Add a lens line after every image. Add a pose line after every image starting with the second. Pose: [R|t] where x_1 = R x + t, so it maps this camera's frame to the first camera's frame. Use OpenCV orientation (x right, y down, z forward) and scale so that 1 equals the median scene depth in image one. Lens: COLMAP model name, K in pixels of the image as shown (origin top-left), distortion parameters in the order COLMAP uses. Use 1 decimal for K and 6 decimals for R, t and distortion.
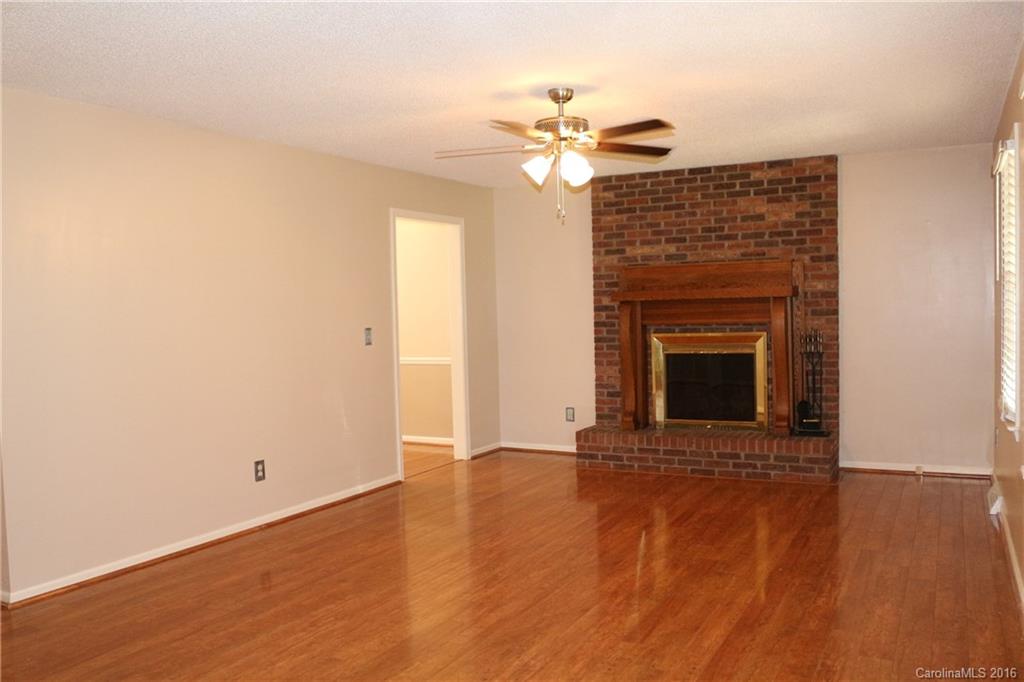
lens RADIAL K [[854.2, 0, 512.6], [0, 854.2, 338.4], [0, 0, 1]] dist [-0.092317, -0.003636]
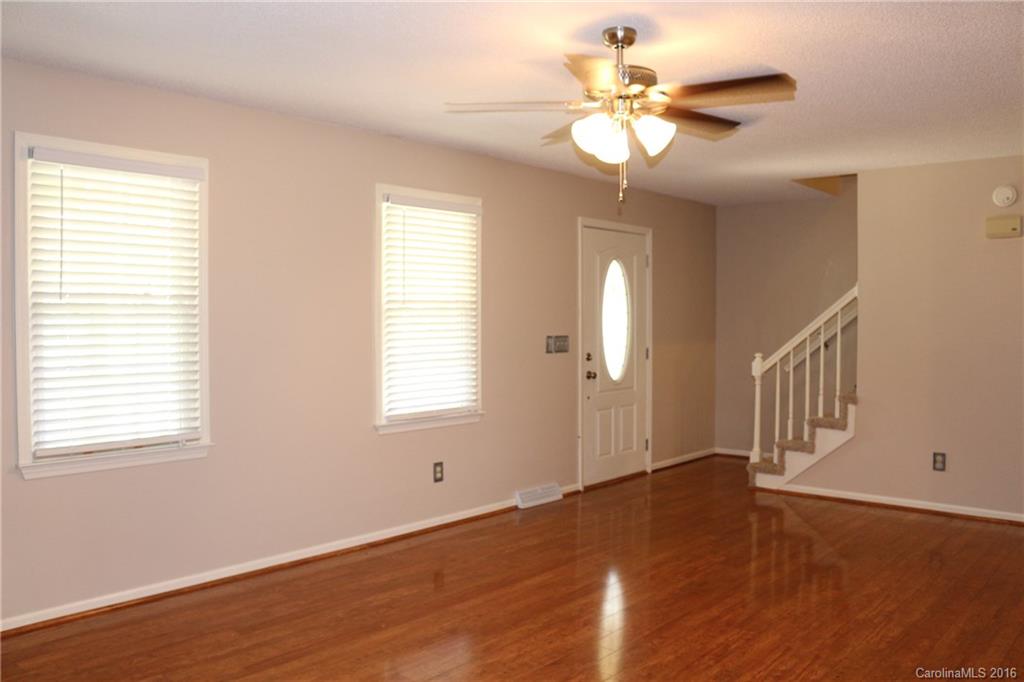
lens RADIAL K [[854.2, 0, 511.5], [0, 854.2, 341.7], [0, 0, 1]] dist [-0.092317, -0.003636]
pose [[-0.976012, 0.014595, 0.217226, -0.005294], [0.028645, 0.997685, 0.061672, -0.059728], [-0.215823, 0.066415, -0.974171, 1.534738]]
